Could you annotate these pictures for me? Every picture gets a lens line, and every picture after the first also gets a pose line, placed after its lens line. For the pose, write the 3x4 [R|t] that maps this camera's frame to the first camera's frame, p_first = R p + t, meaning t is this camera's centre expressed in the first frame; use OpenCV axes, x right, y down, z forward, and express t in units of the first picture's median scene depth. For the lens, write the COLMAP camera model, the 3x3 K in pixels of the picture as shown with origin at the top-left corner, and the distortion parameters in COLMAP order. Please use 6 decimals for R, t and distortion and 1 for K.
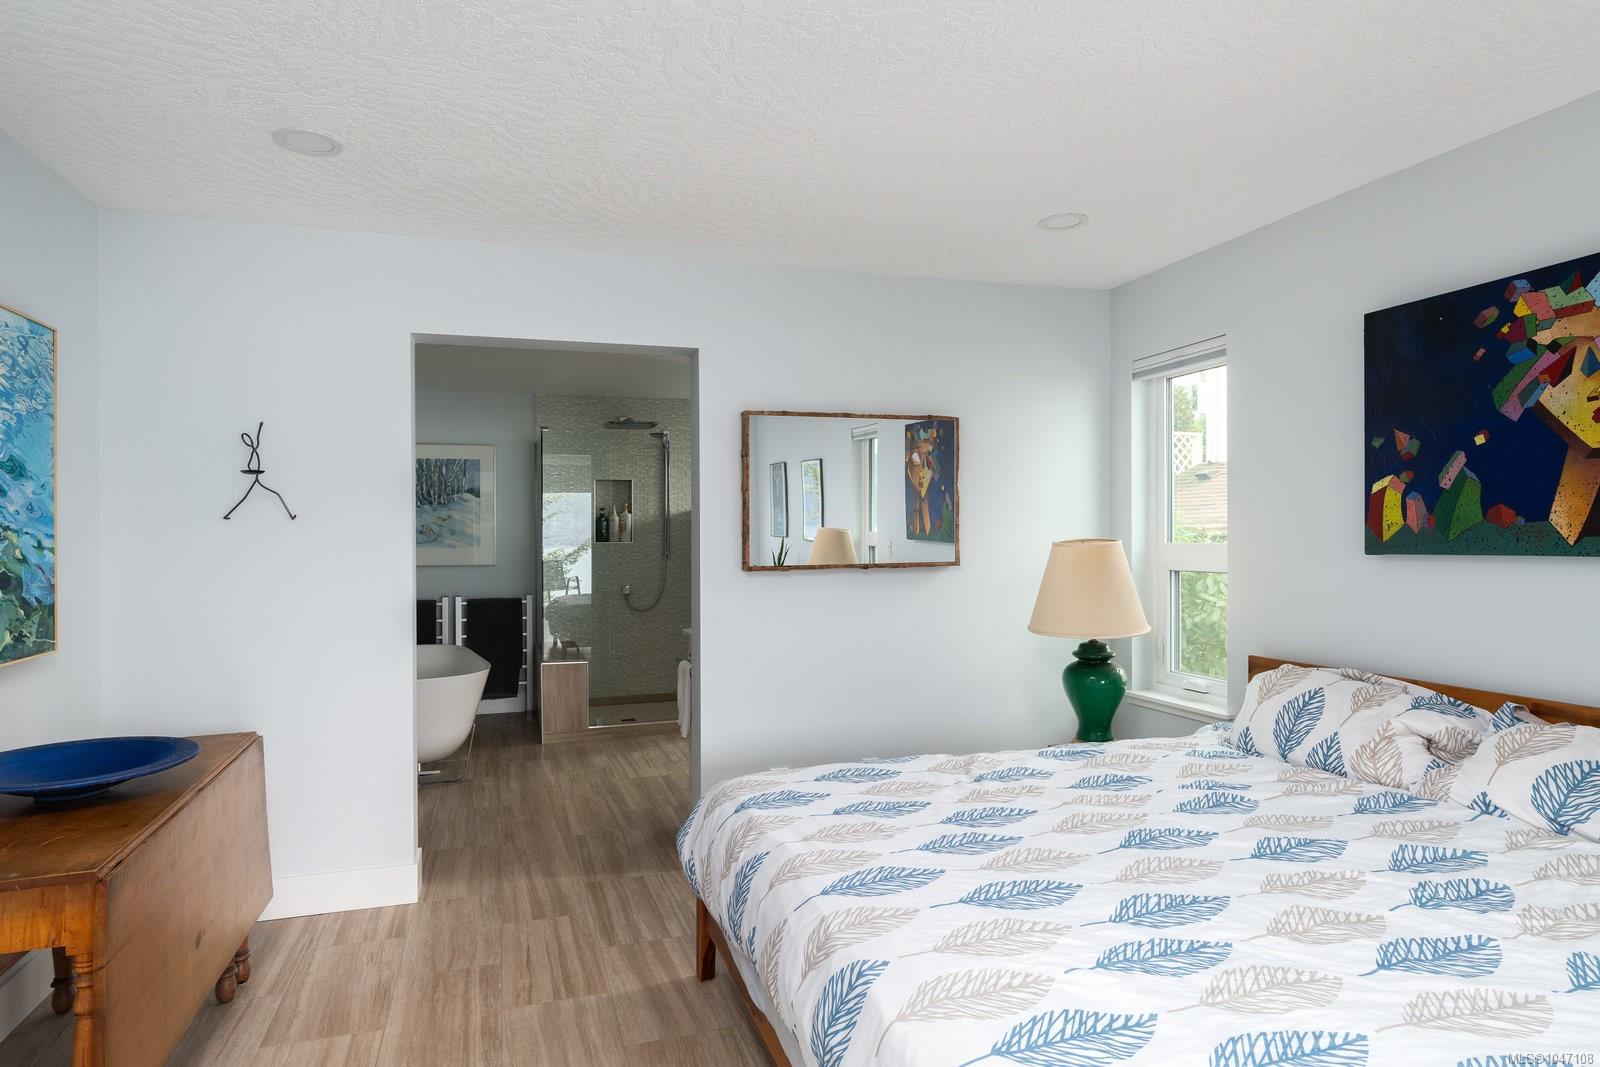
lens RADIAL K [[912.8, 0, 799.1], [0, 912.8, 533.5], [0, 0, 1]] dist [-0.000609, 0.001828]
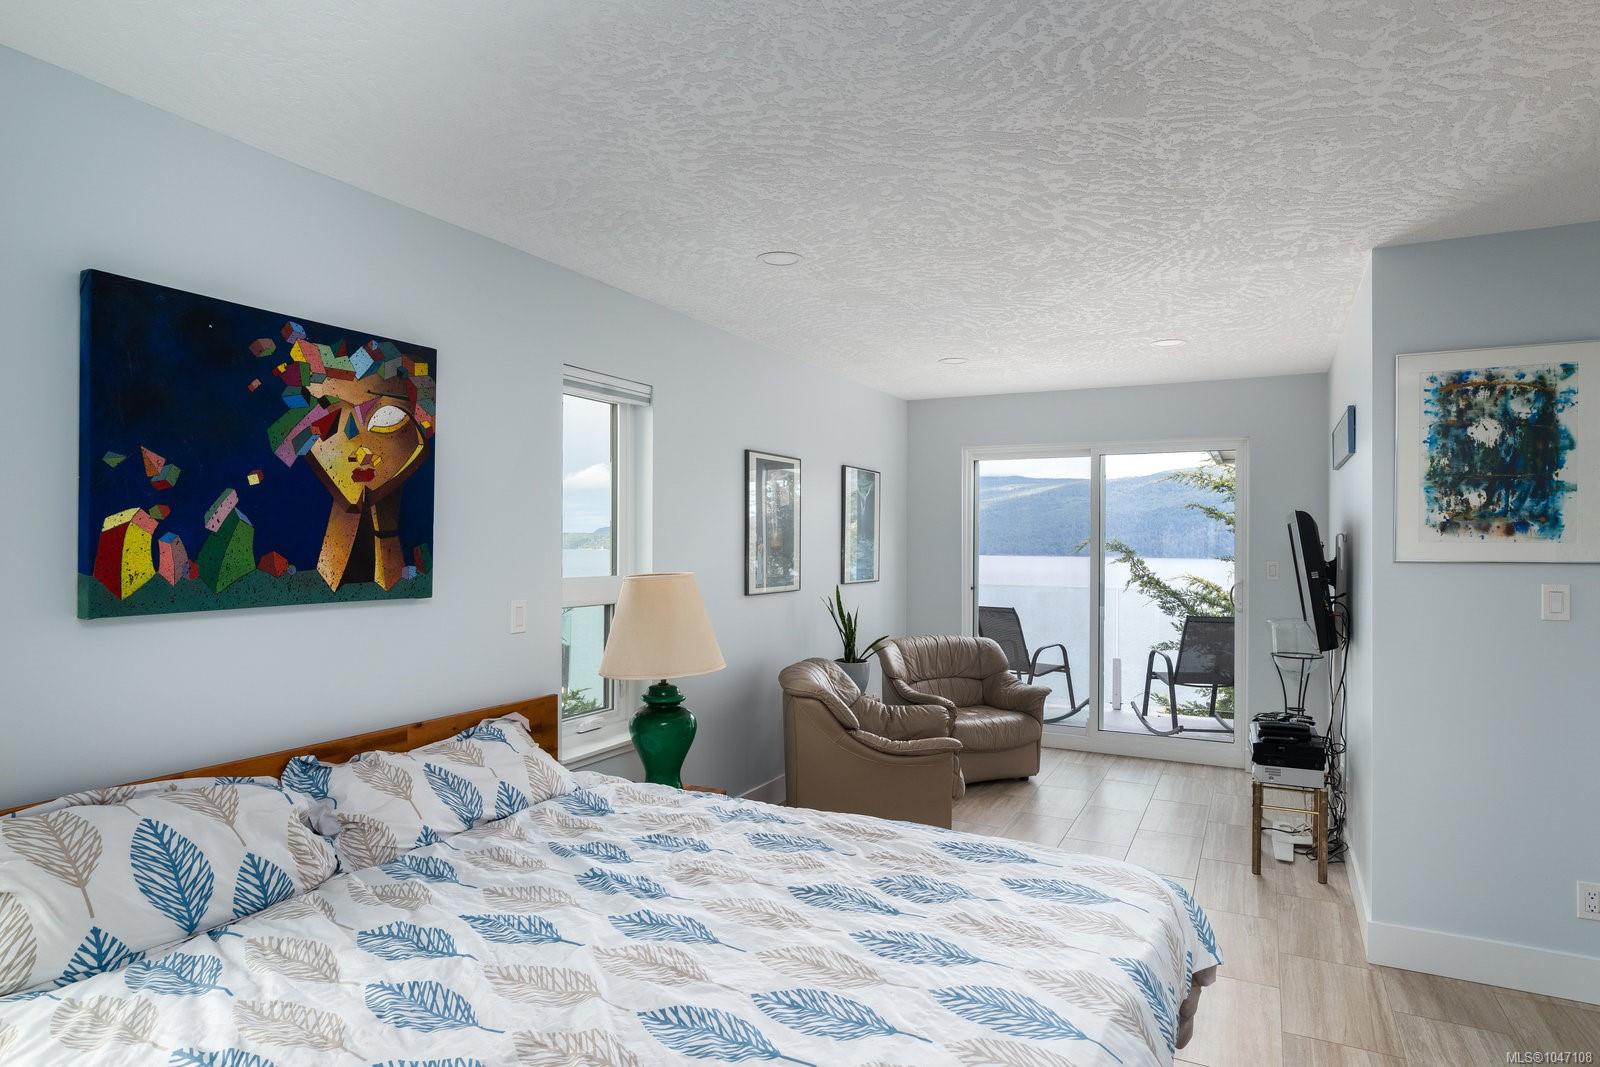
lens RADIAL K [[912.8, 0, 801.1], [0, 912.8, 542.8], [0, 0, 1]] dist [-0.000609, 0.001828]
pose [[-0.706486, 0.003302, 0.707719, -0.278205], [-0.004033, 0.999954, -0.008692, -0.035338], [-0.707716, -0.008995, -0.706440, 1.273353]]
